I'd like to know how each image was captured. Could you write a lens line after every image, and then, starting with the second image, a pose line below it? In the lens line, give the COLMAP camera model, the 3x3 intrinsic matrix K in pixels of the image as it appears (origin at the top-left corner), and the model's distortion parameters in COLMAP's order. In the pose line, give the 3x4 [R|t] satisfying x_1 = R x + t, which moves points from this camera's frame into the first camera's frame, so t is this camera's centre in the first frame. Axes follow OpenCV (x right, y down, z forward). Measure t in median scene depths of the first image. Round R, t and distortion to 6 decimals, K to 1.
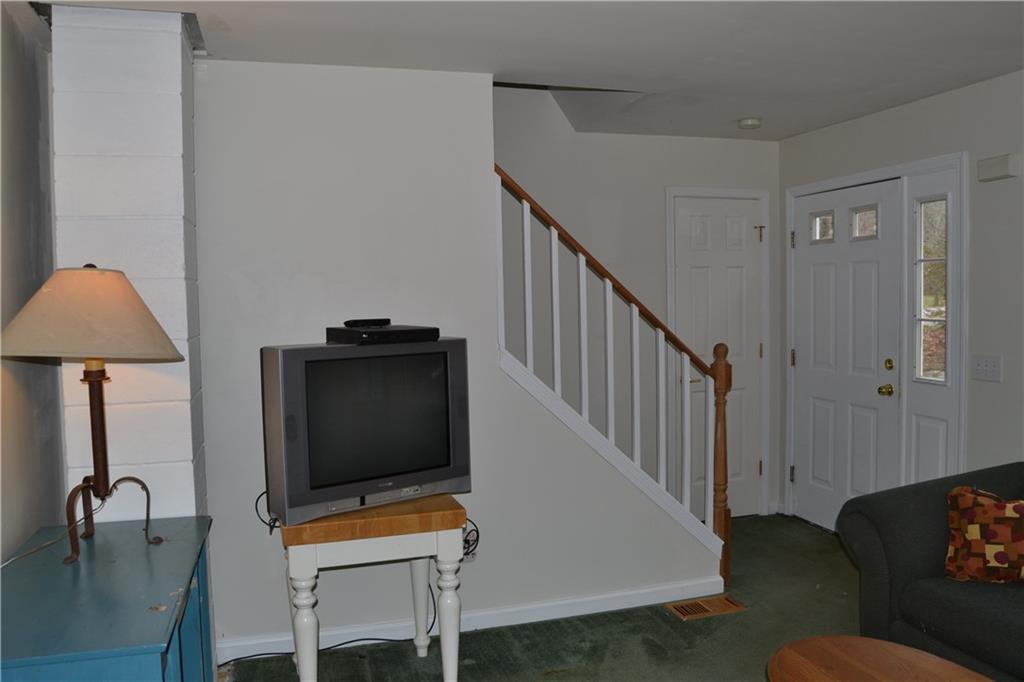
lens RADIAL K [[807.4, 0, 512.0], [0, 807.4, 341.0], [0, 0, 1]] dist [-0.072671, 0.002125]
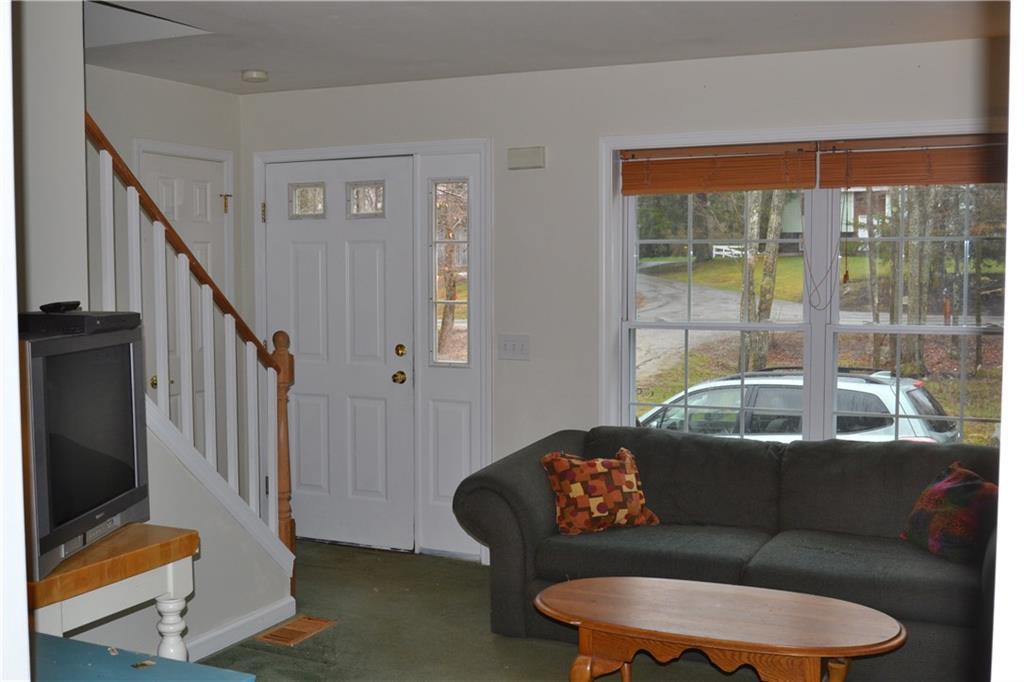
lens RADIAL K [[1134.8, 0, 512.0], [0, 1134.8, 341.0], [0, 0, 1]] dist [-0.125136, 0.001107]
pose [[0.666604, -0.029559, 0.744826, -0.503542], [0.031344, 0.999441, 0.011612, 0.007861], [-0.744753, 0.015606, 0.667158, -0.006572]]
